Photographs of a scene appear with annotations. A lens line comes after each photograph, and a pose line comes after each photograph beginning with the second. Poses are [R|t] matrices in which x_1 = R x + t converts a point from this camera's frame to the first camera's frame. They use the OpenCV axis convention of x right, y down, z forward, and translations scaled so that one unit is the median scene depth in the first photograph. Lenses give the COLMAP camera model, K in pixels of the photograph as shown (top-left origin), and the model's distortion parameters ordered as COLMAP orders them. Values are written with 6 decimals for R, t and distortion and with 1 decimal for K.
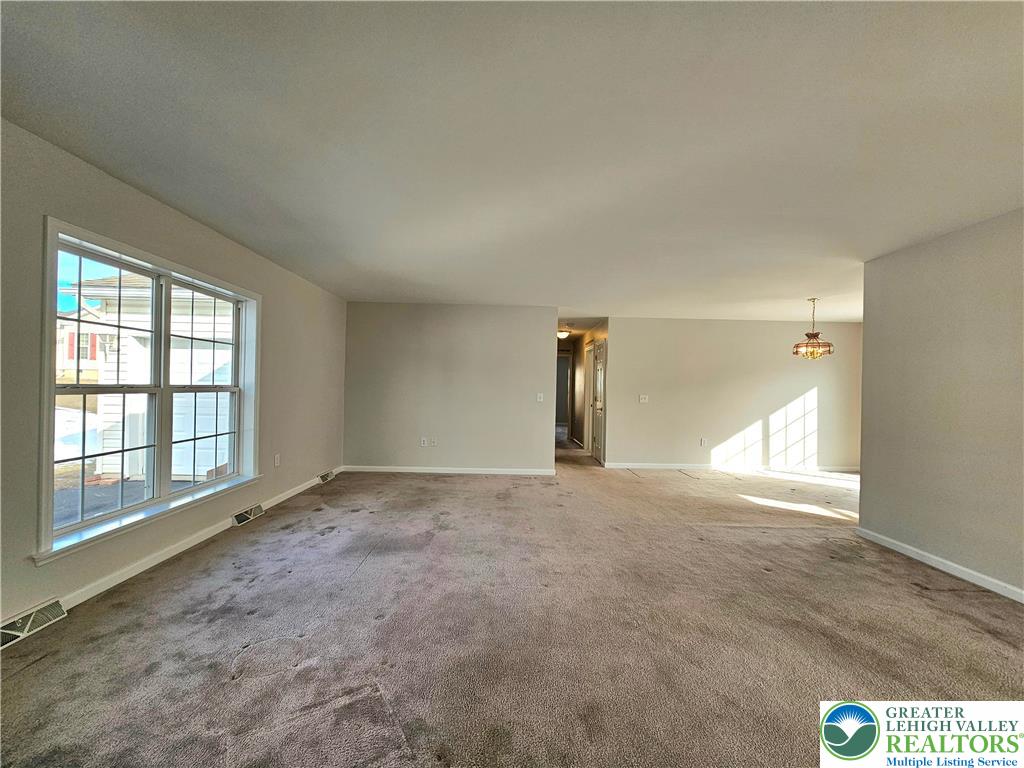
lens RADIAL K [[414.2, 0, 512.5], [0, 414.2, 386.7], [0, 0, 1]] dist [-0.000045, -0.000282]
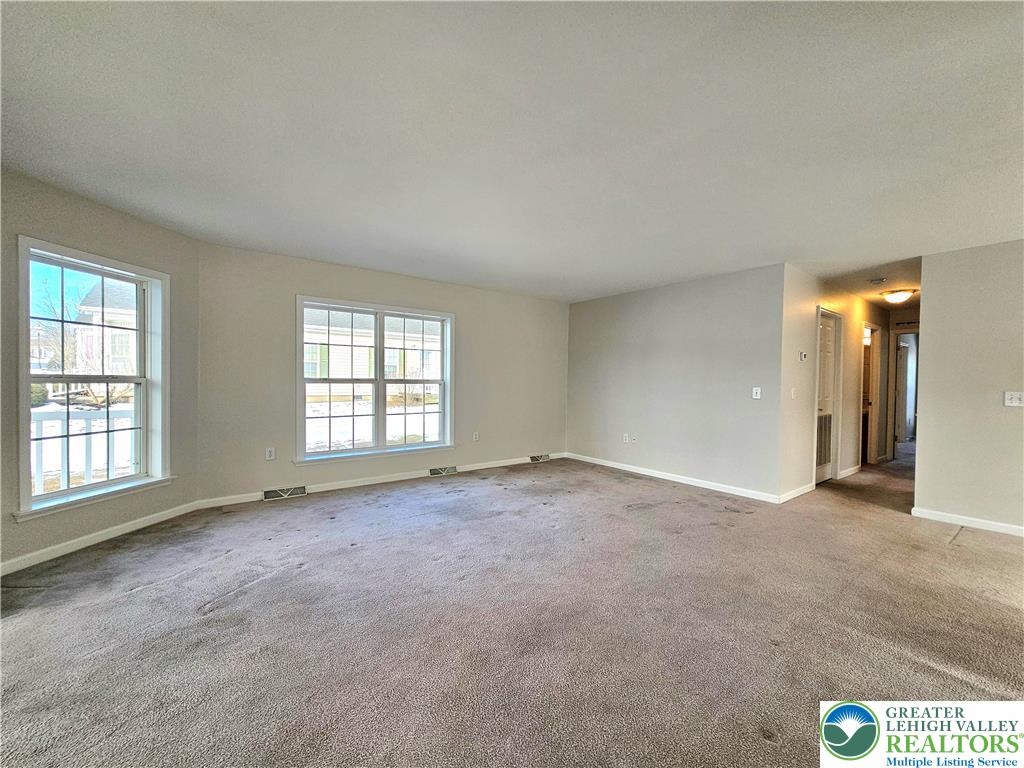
lens RADIAL K [[414.2, 0, 512.5], [0, 414.2, 386.7], [0, 0, 1]] dist [-0.000045, -0.000282]
pose [[0.598284, 0.001651, -0.801282, 0.728756], [0.002288, 0.999990, 0.003768, 0.020580], [0.801281, -0.004088, 0.598275, 0.403434]]
